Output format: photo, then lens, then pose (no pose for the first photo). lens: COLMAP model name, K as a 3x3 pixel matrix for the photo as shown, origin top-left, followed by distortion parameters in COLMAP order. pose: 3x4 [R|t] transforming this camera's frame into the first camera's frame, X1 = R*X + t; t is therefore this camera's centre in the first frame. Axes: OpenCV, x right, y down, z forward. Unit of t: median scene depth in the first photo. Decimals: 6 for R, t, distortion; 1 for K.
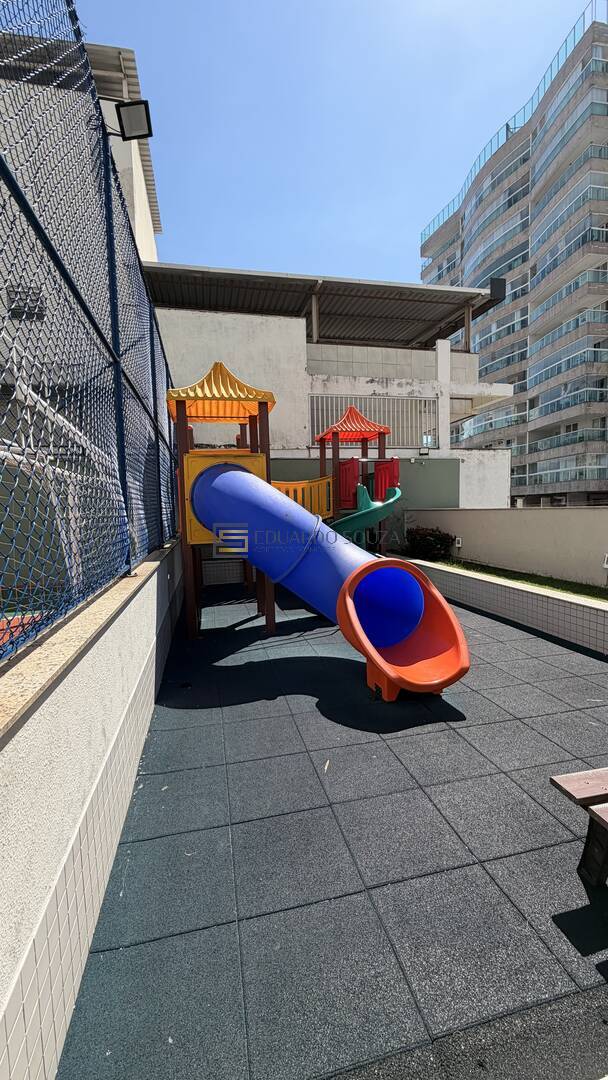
lens RADIAL K [[430.5, 0, 304.0], [0, 430.5, 540.0], [0, 0, 1]] dist [0.002294, 0.000123]
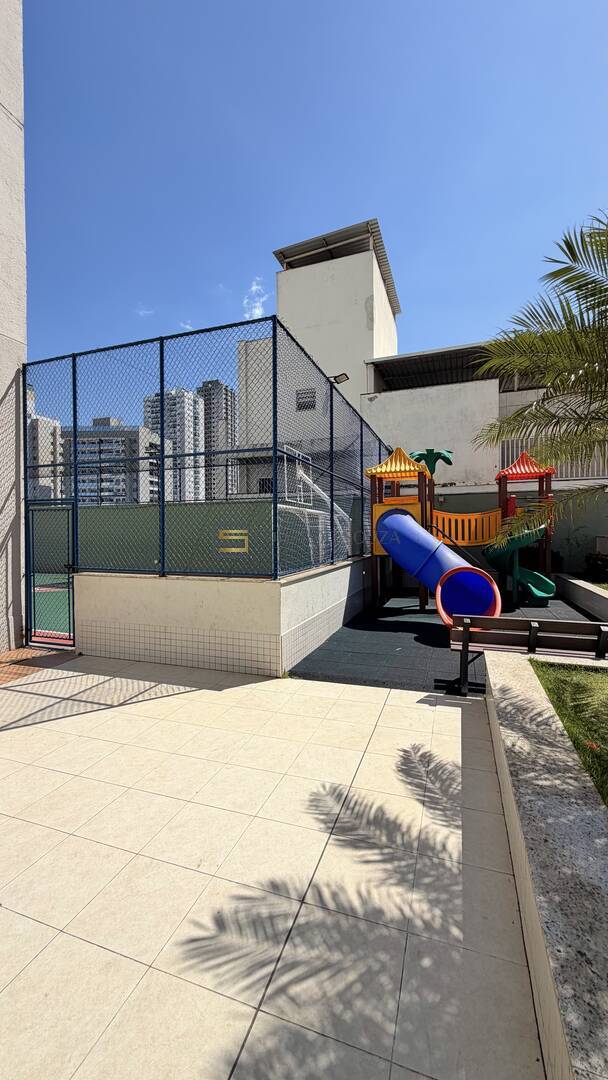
lens RADIAL K [[430.5, 0, 304.0], [0, 430.5, 540.0], [0, 0, 1]] dist [0.002294, 0.000123]
pose [[0.845371, 0.026142, -0.533540, 0.243755], [-0.048930, 0.998392, -0.028609, 0.007652], [0.531935, 0.050291, 0.845291, -0.369081]]
